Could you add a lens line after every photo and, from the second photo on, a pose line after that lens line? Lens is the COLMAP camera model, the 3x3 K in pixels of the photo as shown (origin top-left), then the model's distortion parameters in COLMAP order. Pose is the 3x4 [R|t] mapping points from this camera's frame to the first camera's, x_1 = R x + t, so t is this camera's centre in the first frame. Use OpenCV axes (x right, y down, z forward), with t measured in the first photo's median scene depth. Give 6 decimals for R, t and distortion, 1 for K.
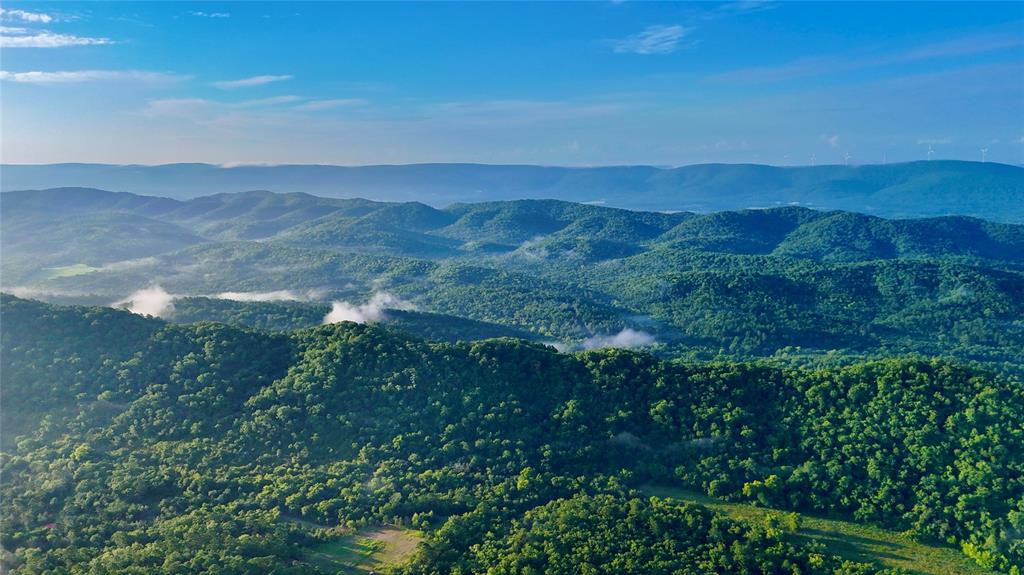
lens RADIAL K [[751.8, 0, 519.9], [0, 751.8, 283.0], [0, 0, 1]] dist [0.085050, -0.075995]
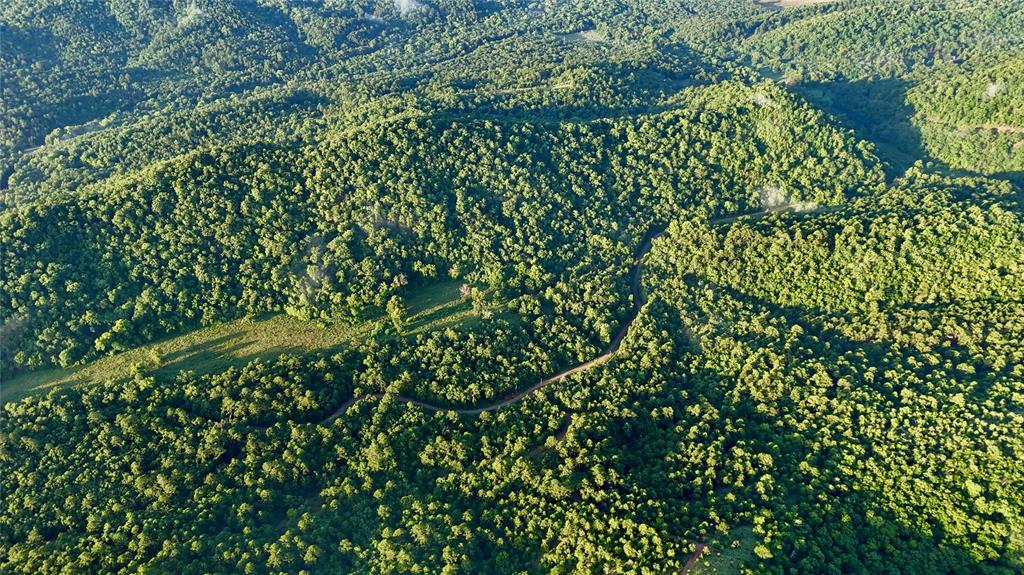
lens RADIAL K [[751.8, 0, 519.6], [0, 751.8, 279.9], [0, 0, 1]] dist [0.085050, -0.075995]
pose [[0.605018, -0.443275, 0.661408, -0.004227], [0.138689, 0.876666, 0.460676, -0.204175], [-0.784040, -0.186987, 0.591876, -0.043219]]
